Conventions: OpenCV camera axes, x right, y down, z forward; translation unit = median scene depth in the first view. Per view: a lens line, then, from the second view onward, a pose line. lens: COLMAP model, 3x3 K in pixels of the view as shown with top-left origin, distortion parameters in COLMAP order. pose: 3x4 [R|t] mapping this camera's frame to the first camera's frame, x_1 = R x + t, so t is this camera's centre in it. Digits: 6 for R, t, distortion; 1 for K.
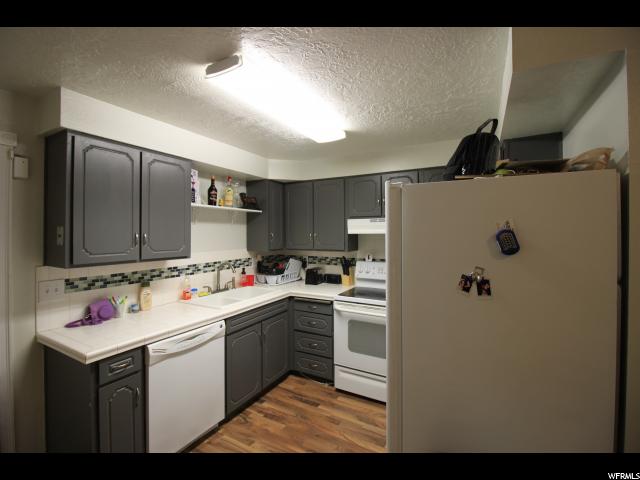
lens RADIAL K [[295.1, 0, 318.1], [0, 295.1, 234.3], [0, 0, 1]] dist [-0.006146, -0.000580]
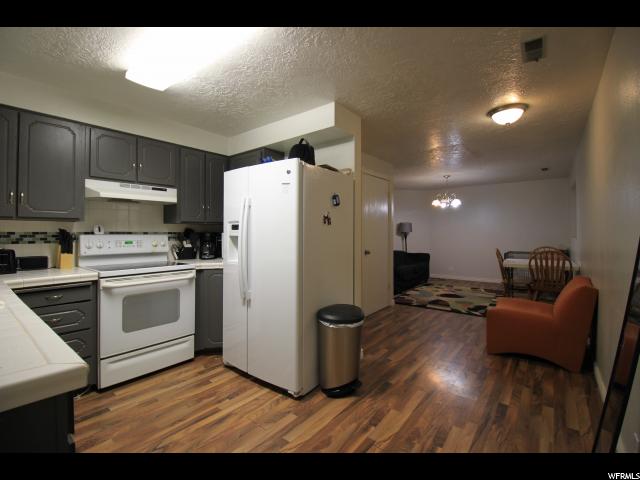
lens RADIAL K [[295.1, 0, 317.8], [0, 295.1, 236.4], [0, 0, 1]] dist [-0.006146, -0.000580]
pose [[0.172827, -0.006868, 0.984928, -0.626041], [0.007351, 0.999957, 0.005682, 0.113546], [-0.984925, 0.006258, 0.172870, 0.294062]]
